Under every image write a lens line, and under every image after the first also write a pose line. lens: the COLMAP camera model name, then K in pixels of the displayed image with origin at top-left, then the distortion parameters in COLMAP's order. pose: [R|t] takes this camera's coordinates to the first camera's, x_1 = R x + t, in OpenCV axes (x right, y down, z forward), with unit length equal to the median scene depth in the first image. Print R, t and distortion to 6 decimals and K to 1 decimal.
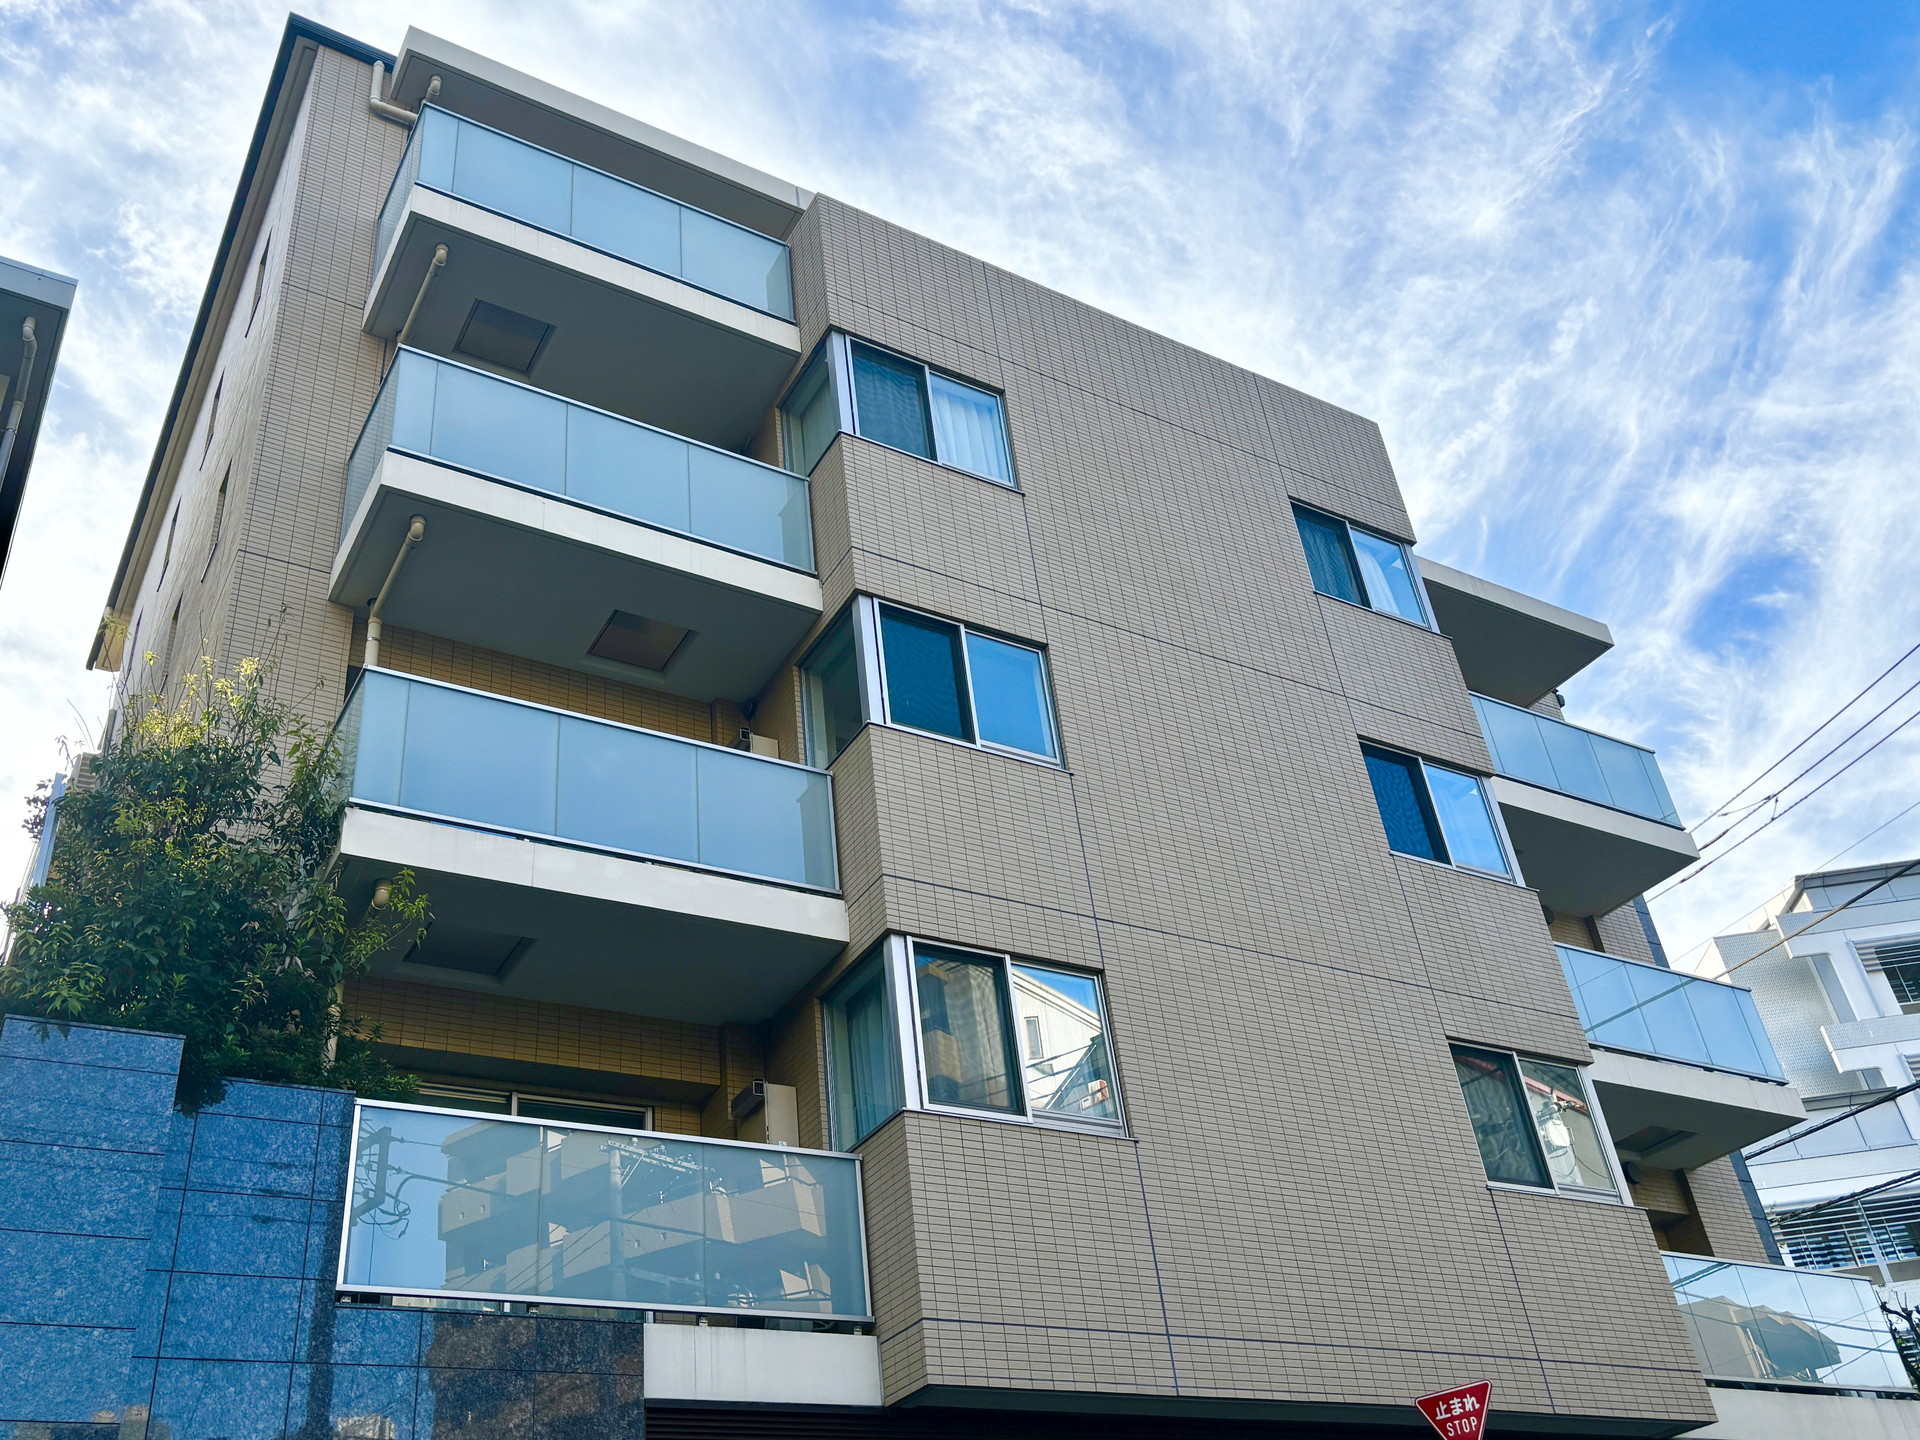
lens RADIAL K [[1697.0, 0, 948.5], [0, 1697.0, 743.5], [0, 0, 1]] dist [0.015257, 0.016006]
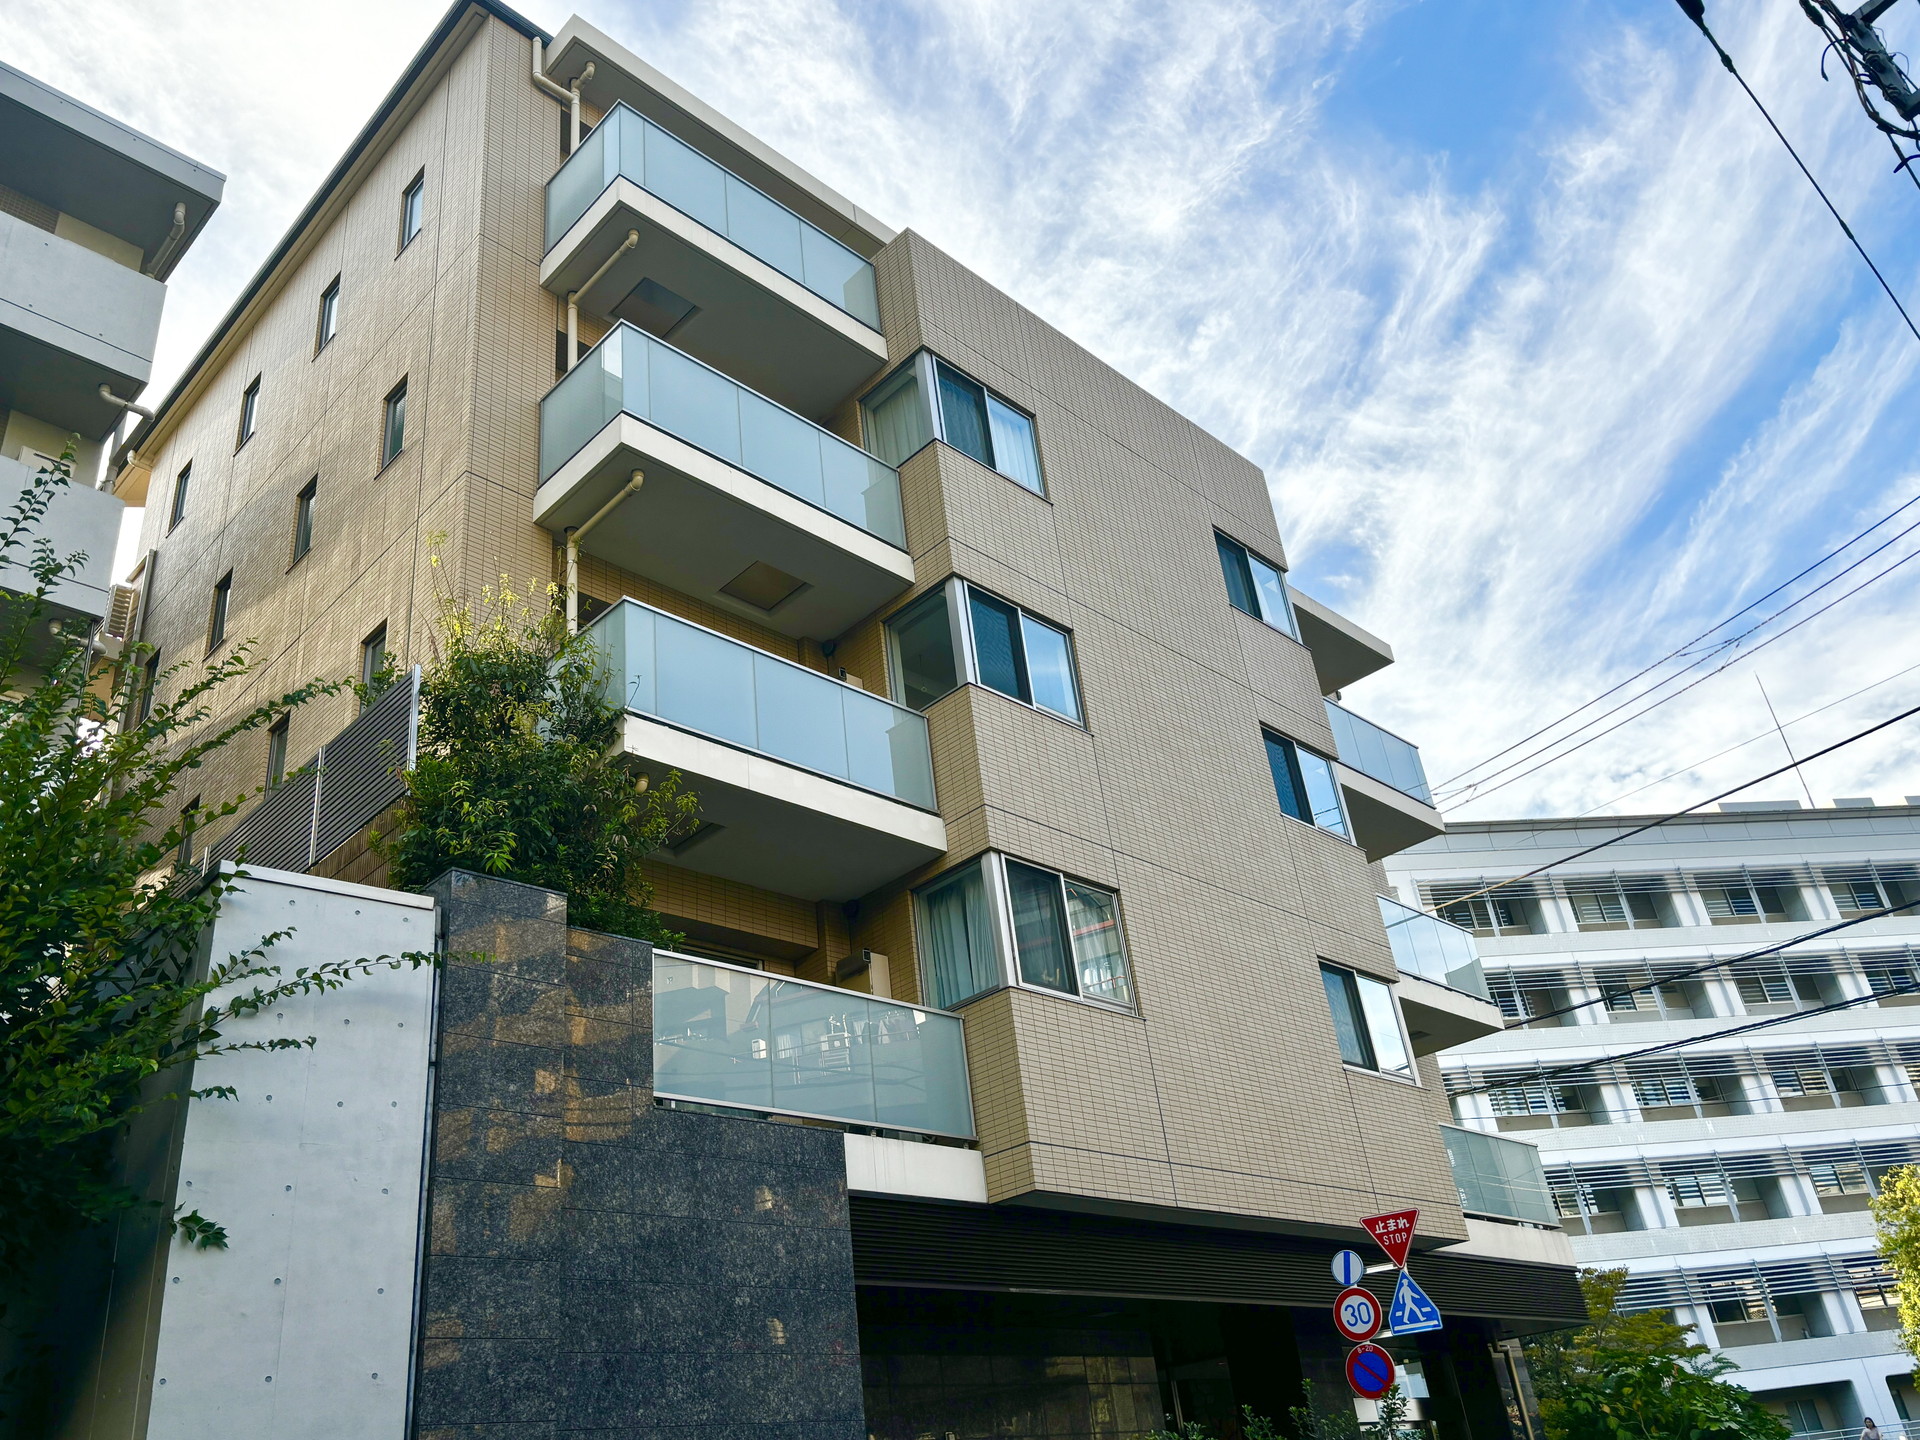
lens RADIAL K [[1507.5, 0, 946.8], [0, 1507.5, 714.9], [0, 0, 1]] dist [0.037061, 0.006056]
pose [[0.971409, 0.117920, 0.206057, -0.266605], [-0.129392, 0.990658, 0.043067, -0.031444], [-0.199054, -0.068497, 0.977592, -0.105499]]
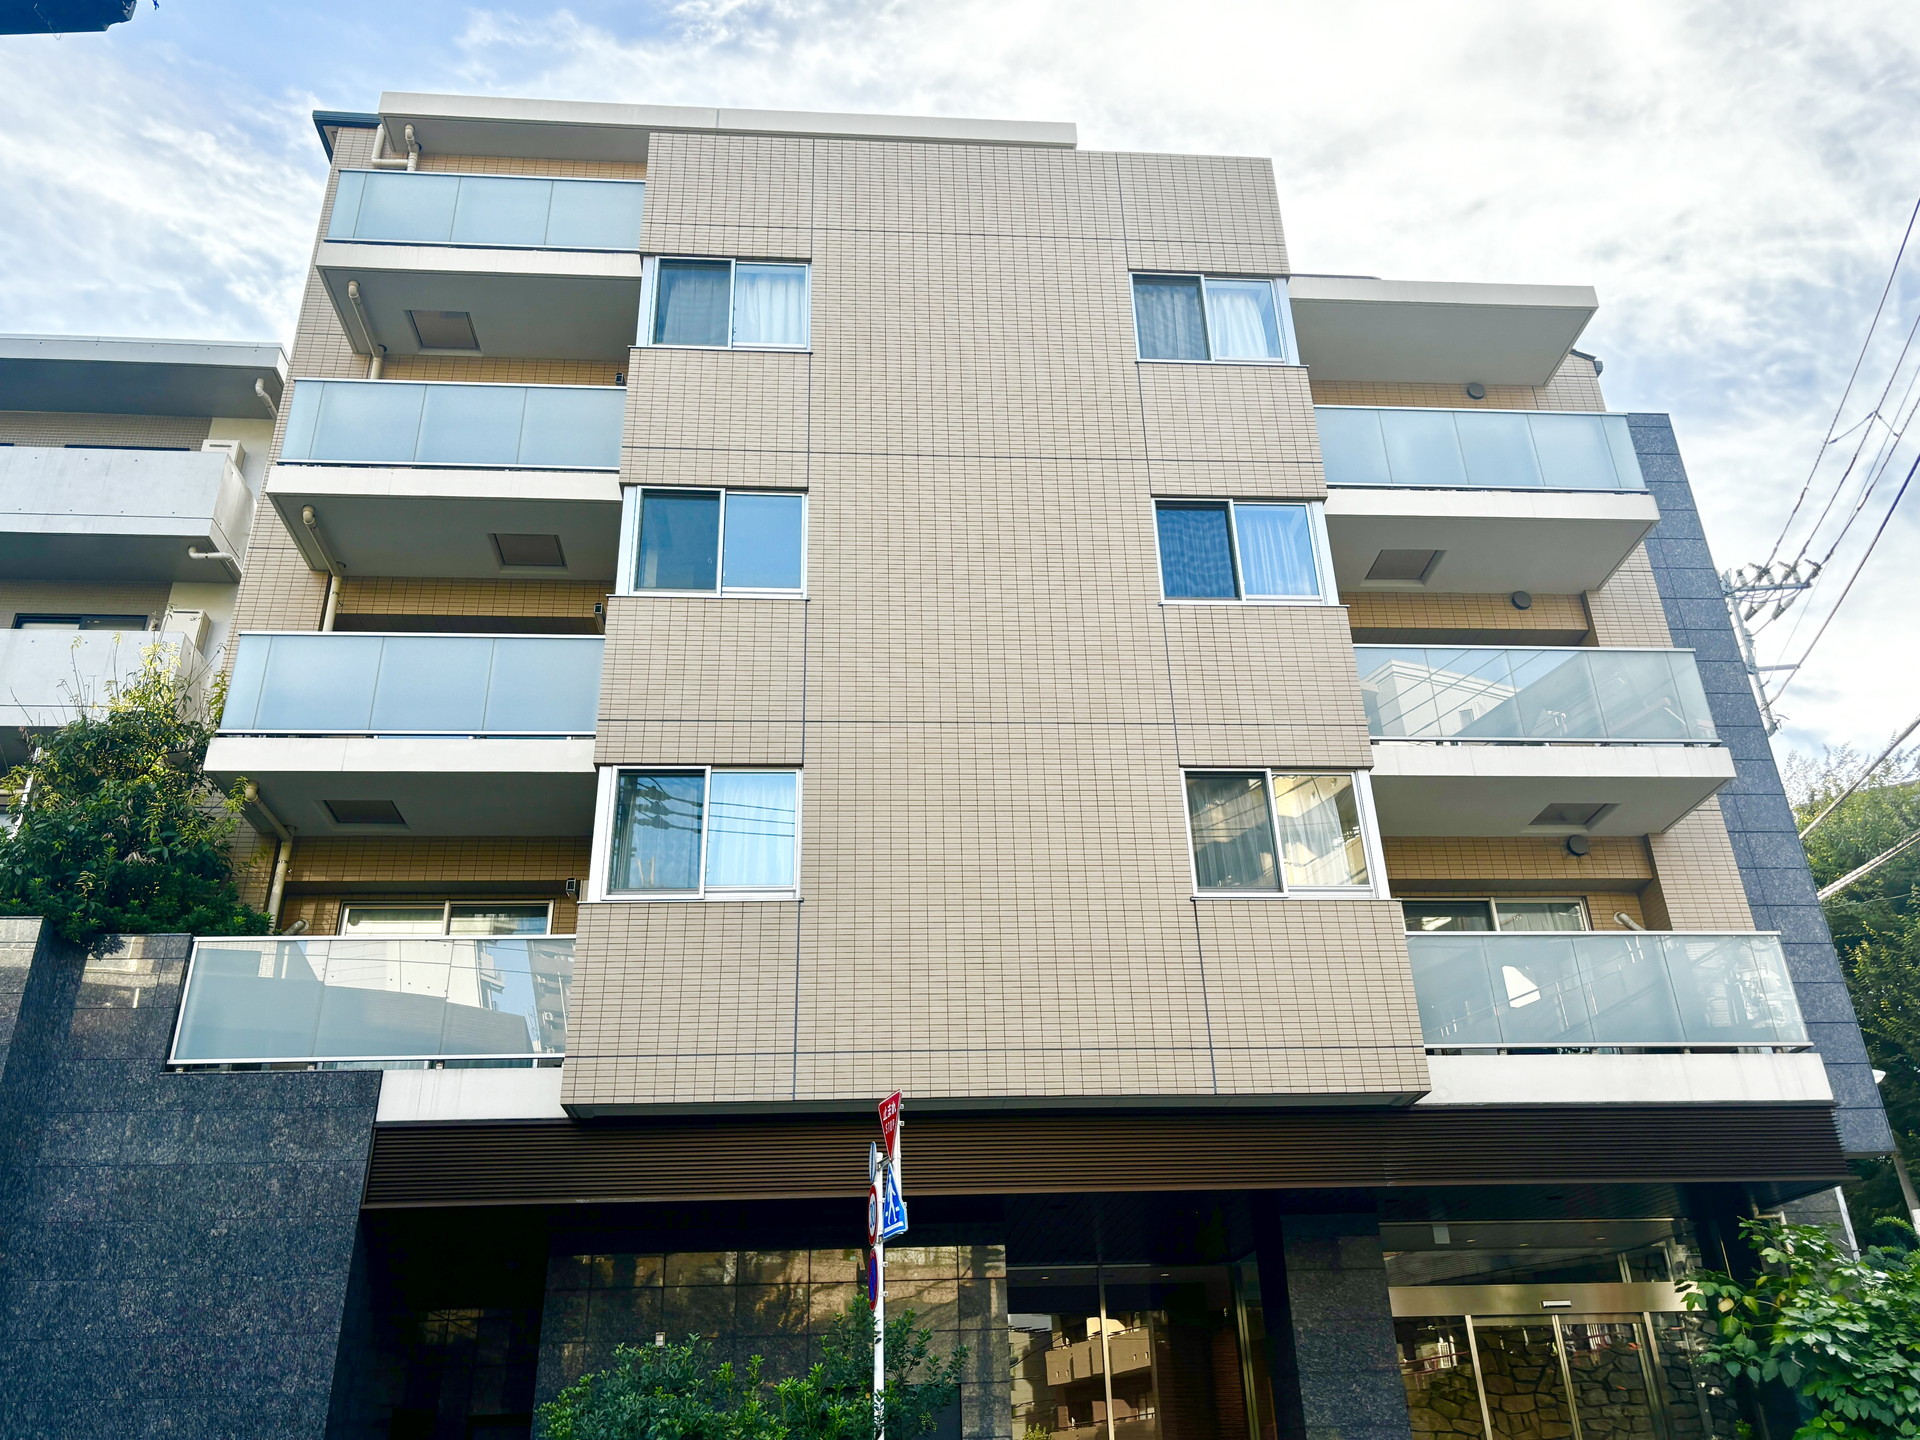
lens RADIAL K [[1450.2, 0, 969.2], [0, 1450.2, 709.0], [0, 0, 1]] dist [0.071381, -0.071917]
pose [[0.894357, -0.131580, -0.427565, 0.585349], [0.198475, 0.973259, 0.115645, -0.002674], [0.400915, -0.188289, 0.896557, 0.096211]]
